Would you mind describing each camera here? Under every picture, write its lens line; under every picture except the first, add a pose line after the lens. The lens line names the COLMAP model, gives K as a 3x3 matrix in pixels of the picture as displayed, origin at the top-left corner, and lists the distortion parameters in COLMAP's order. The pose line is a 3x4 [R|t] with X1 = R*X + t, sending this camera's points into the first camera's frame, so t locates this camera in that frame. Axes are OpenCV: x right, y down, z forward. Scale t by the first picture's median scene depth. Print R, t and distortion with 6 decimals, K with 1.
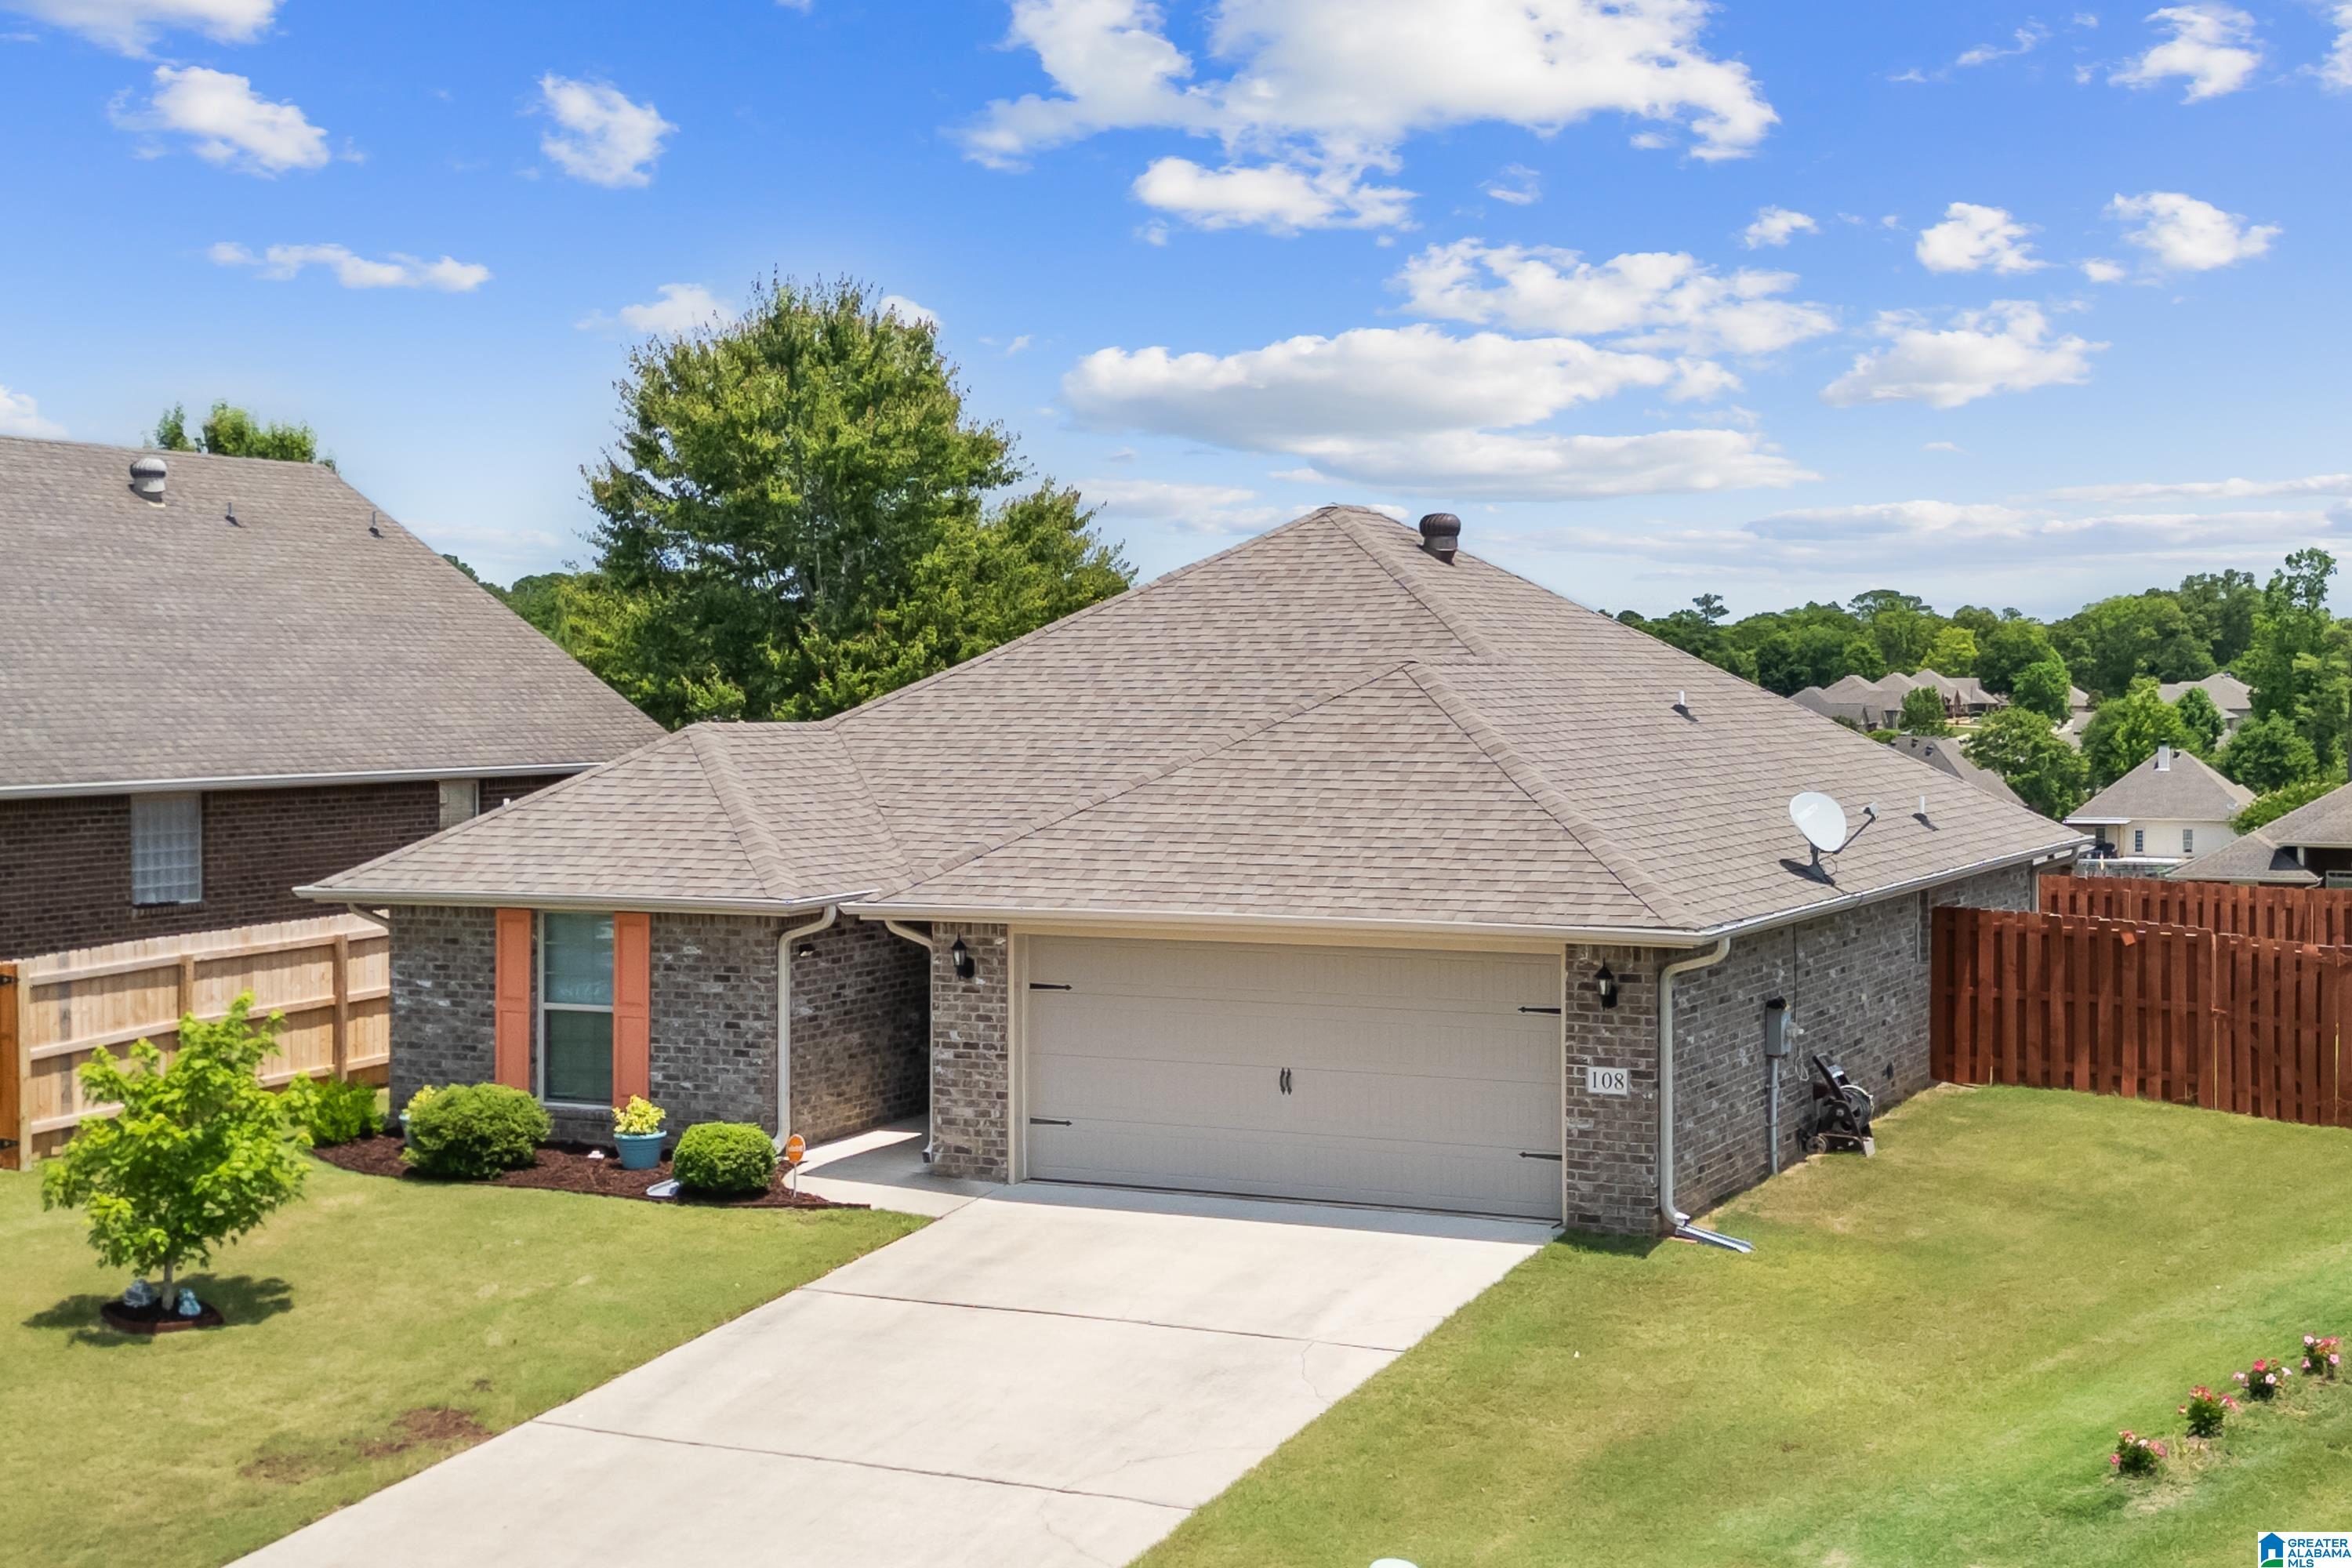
lens RADIAL K [[3145.4, 0, 1127.7], [0, 3145.4, 781.3], [0, 0, 1]] dist [0.189035, -0.568291]
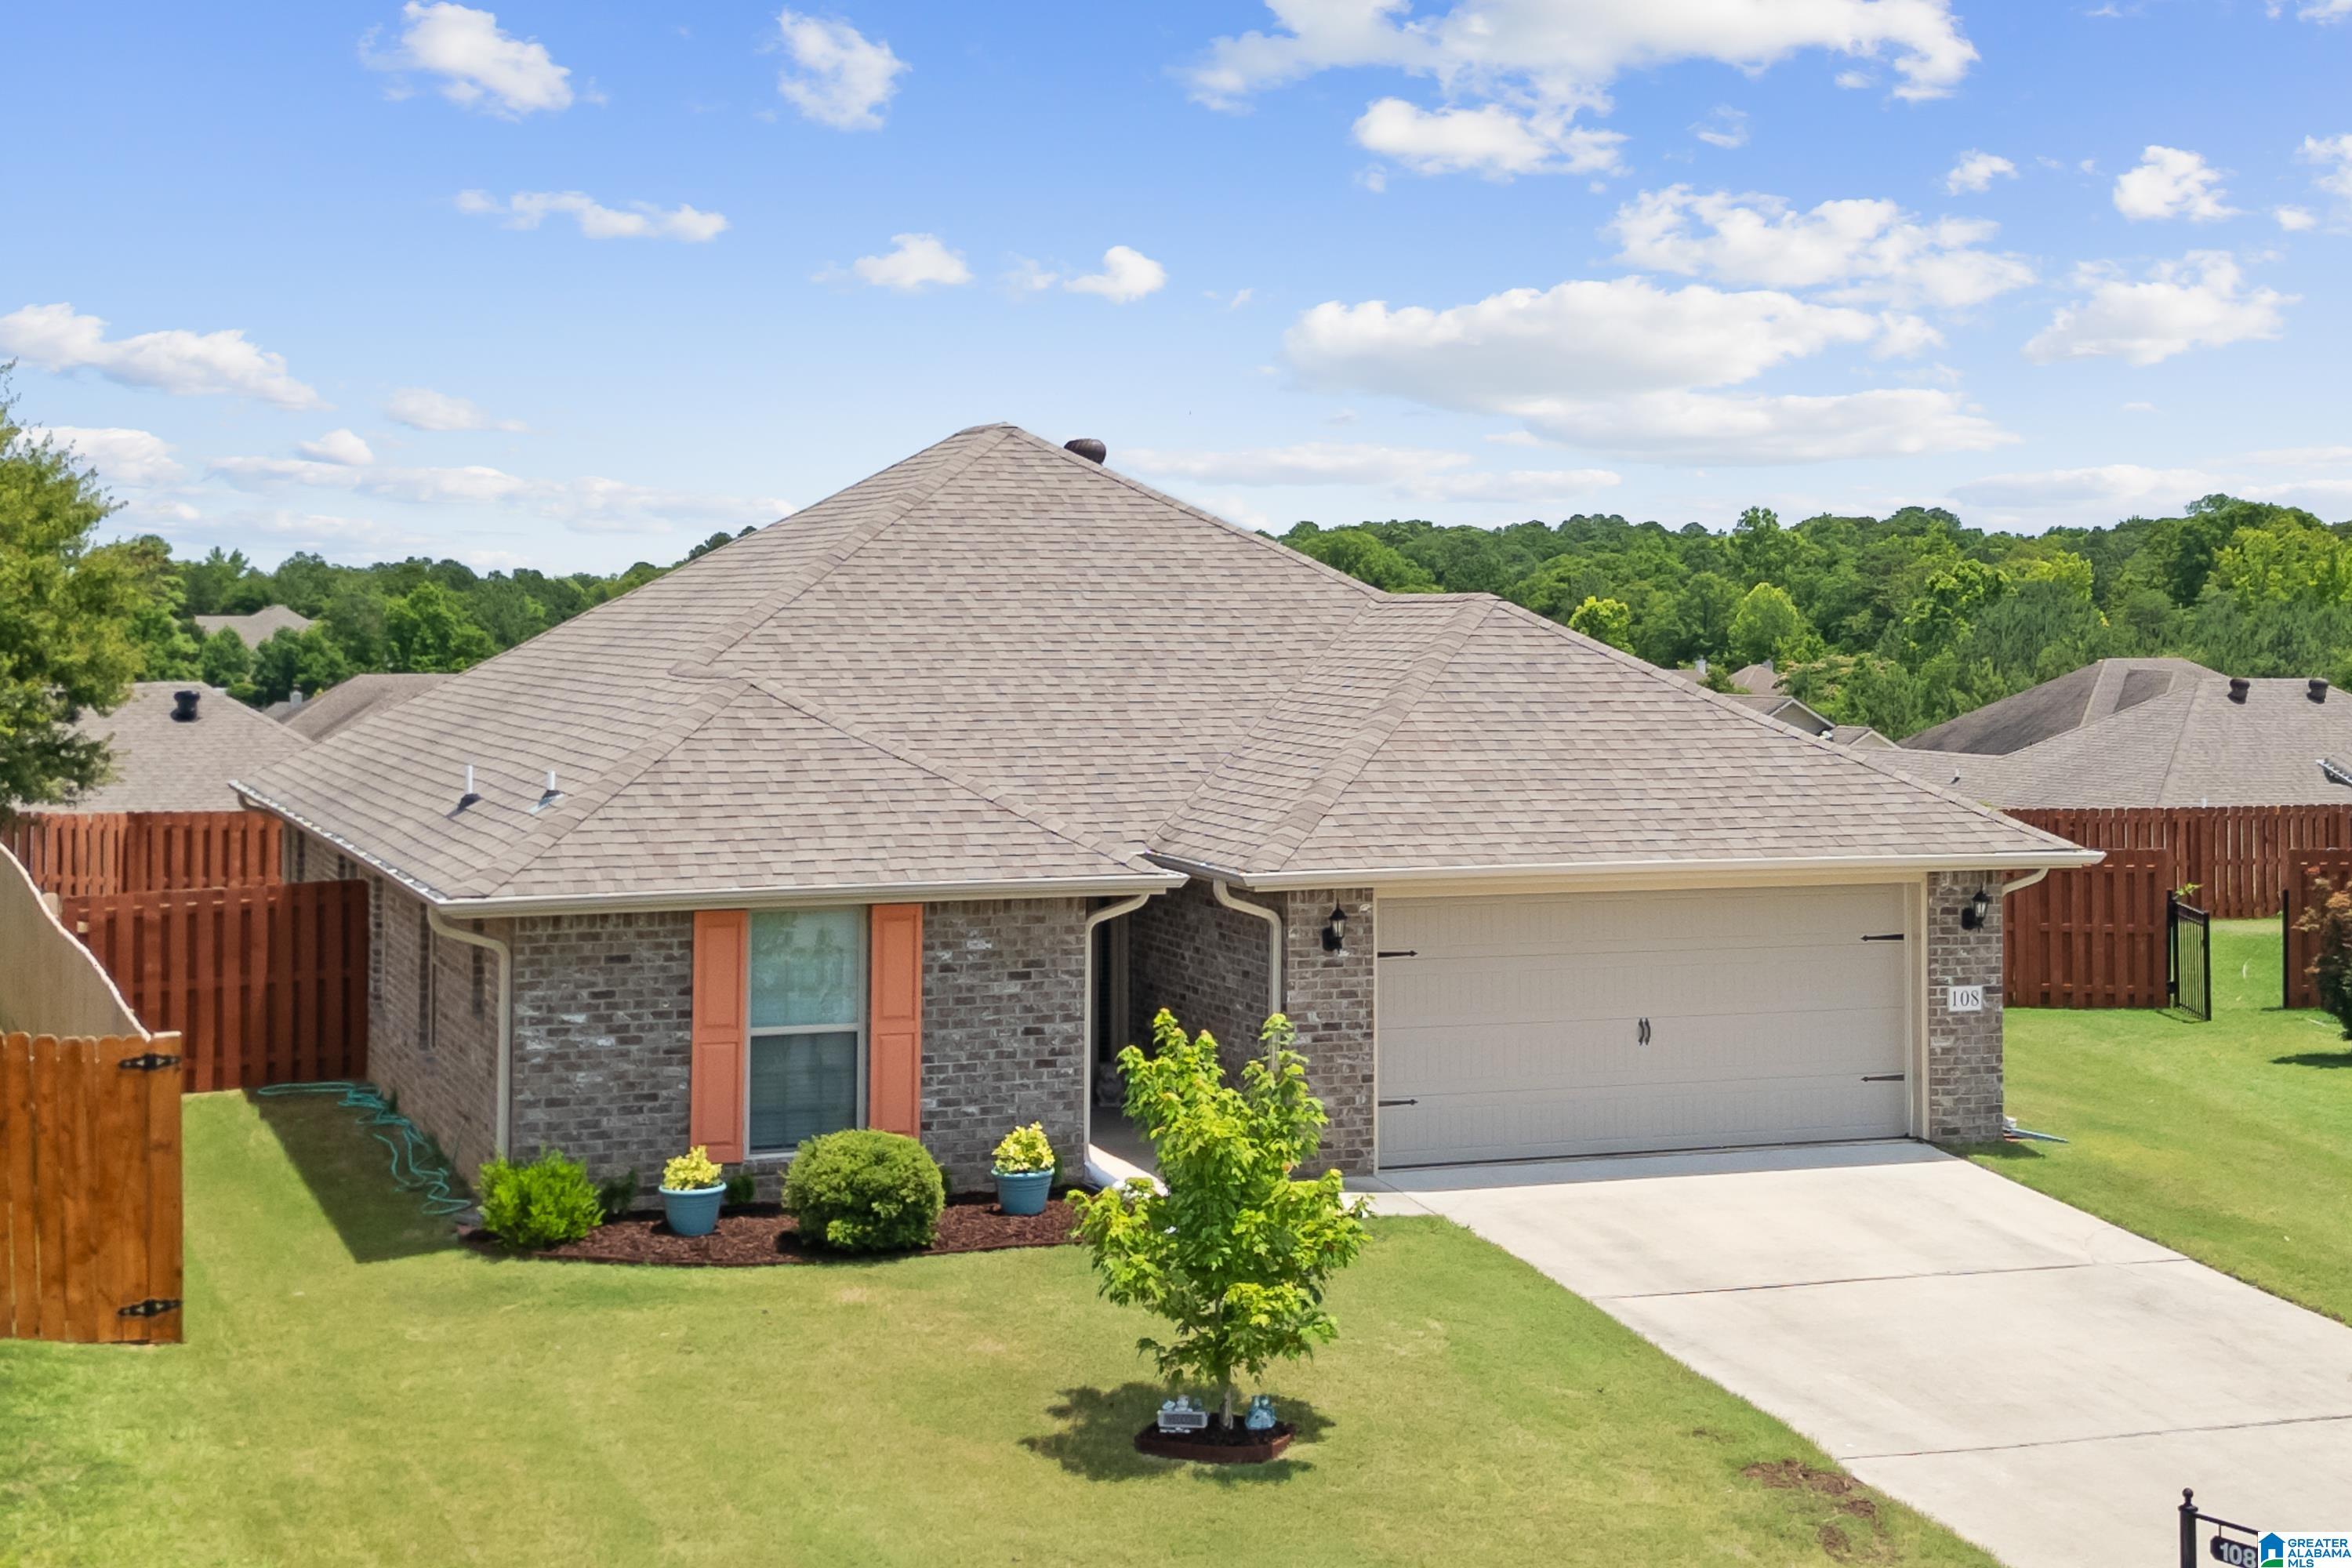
lens RADIAL K [[3373.2, 0, 1243.2], [0, 3373.2, 619.6], [0, 0, 1]] dist [0.164593, -0.448991]
pose [[0.681396, 0.001206, 0.731914, -0.770054], [0.019210, 0.999625, -0.019531, -0.013403], [-0.731663, 0.027368, 0.681117, 0.360237]]
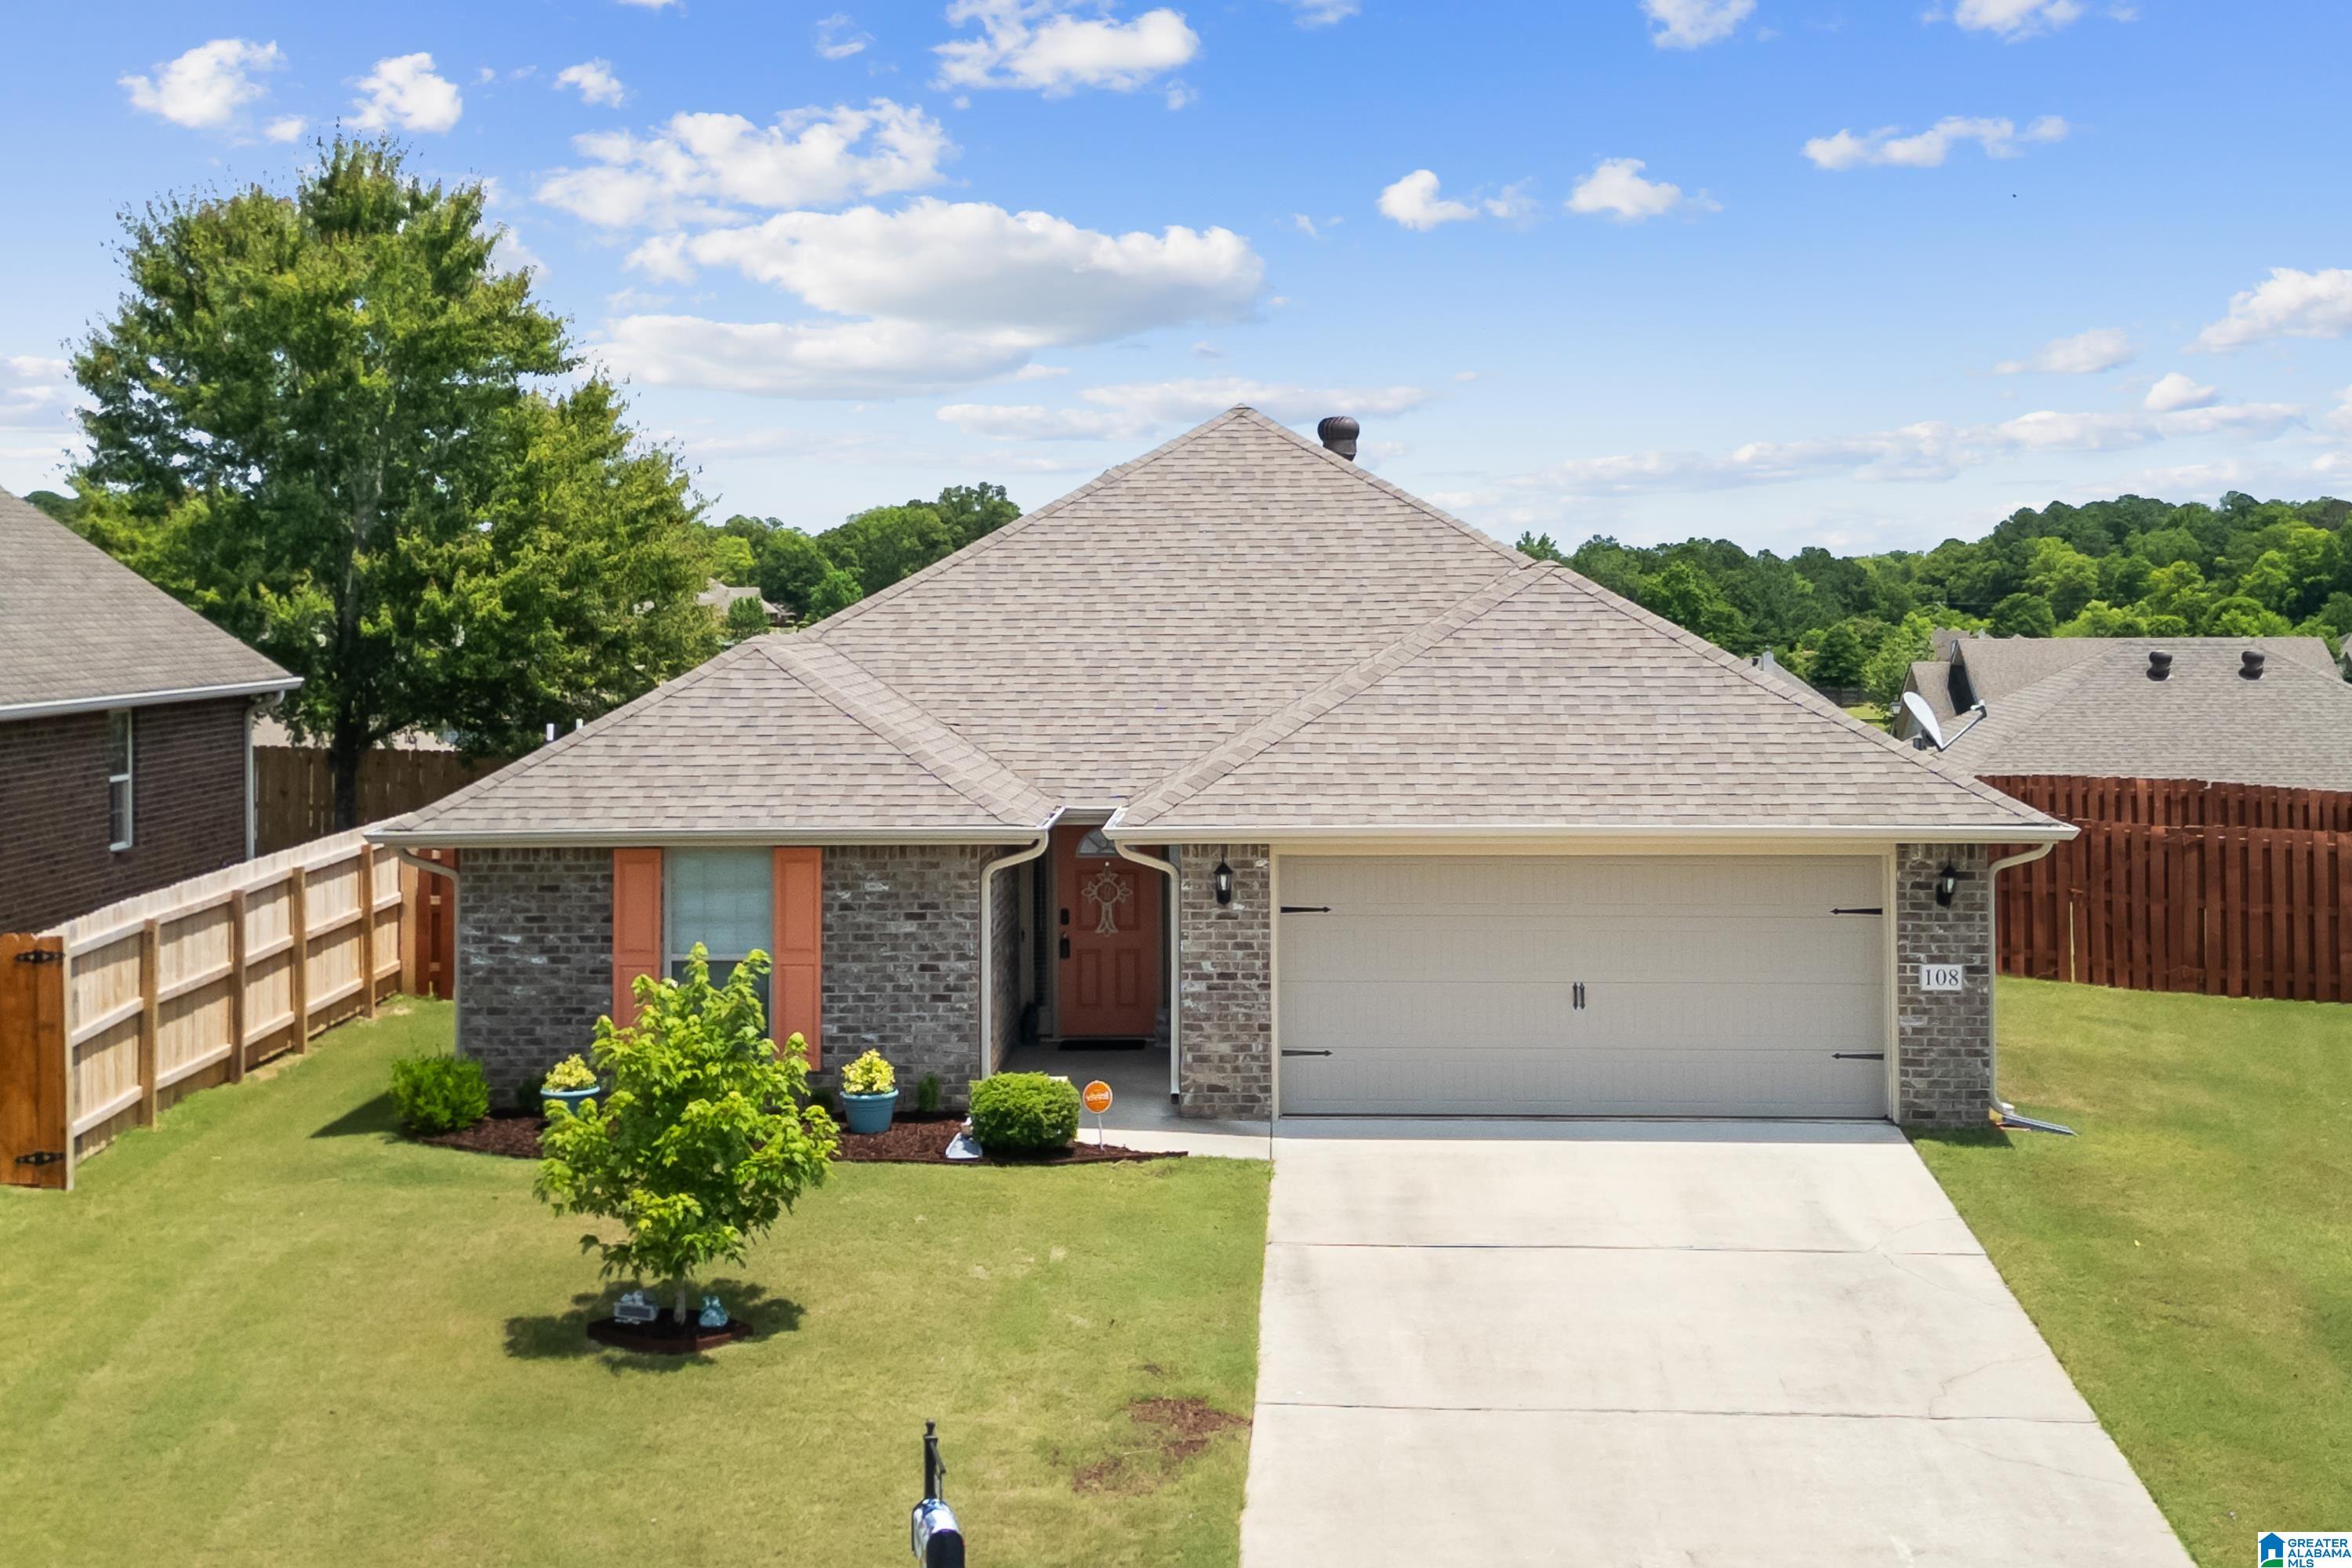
lens RADIAL K [[3266.4, 0, 1177.6], [0, 3266.4, 631.3], [0, 0, 1]] dist [0.184660, -0.558847]
pose [[0.918537, -0.008325, 0.395248, -0.446800], [0.015925, 0.999746, -0.015950, -0.003277], [-0.395015, 0.020945, 0.918436, 0.109627]]
